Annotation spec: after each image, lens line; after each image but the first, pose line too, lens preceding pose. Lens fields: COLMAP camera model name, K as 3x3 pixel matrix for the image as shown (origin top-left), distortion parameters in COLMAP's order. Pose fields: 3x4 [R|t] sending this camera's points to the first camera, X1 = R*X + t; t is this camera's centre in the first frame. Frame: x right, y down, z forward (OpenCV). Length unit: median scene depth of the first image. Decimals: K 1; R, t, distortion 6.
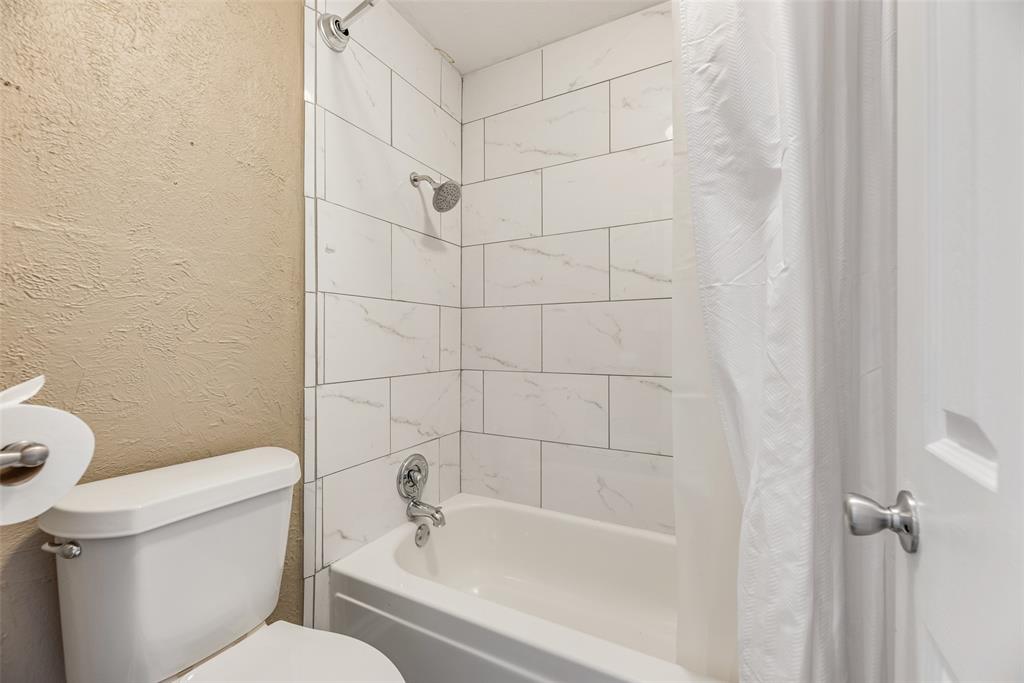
lens RADIAL K [[415.3, 0, 513.5], [0, 415.3, 346.5], [0, 0, 1]] dist [0.000960, 0.000149]
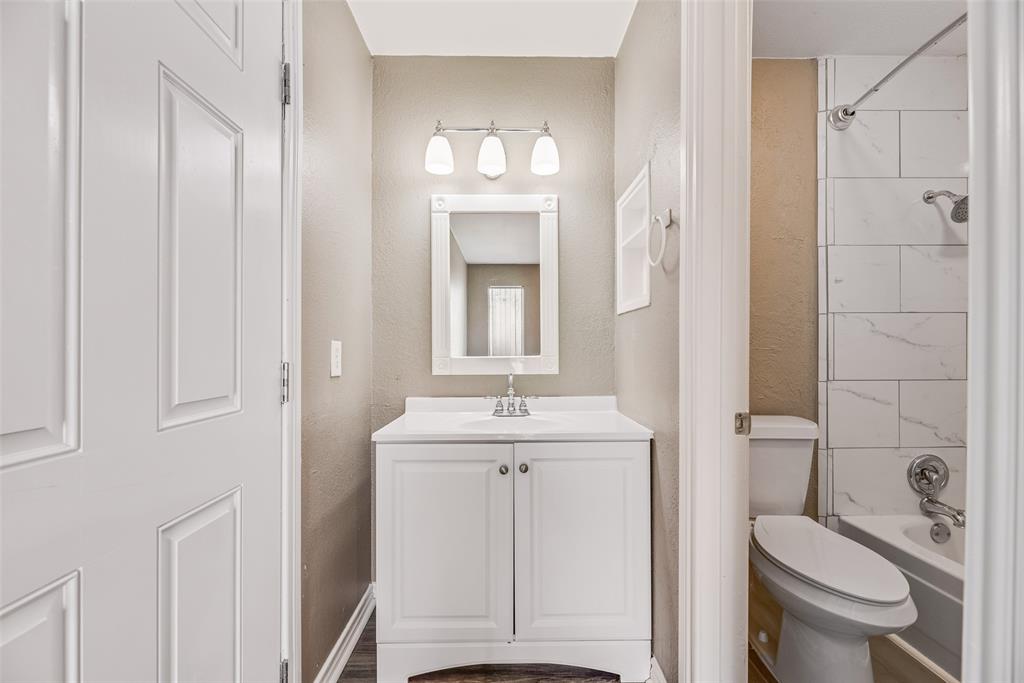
lens RADIAL K [[414.3, 0, 512.0], [0, 414.3, 341.5], [0, 0, 1]] dist [0.000235, 0.000258]
pose [[0.485749, -0.009286, -0.874049, 0.201013], [-0.011370, 0.999792, -0.016941, -0.001382], [0.874024, 0.018167, 0.485543, -0.533497]]
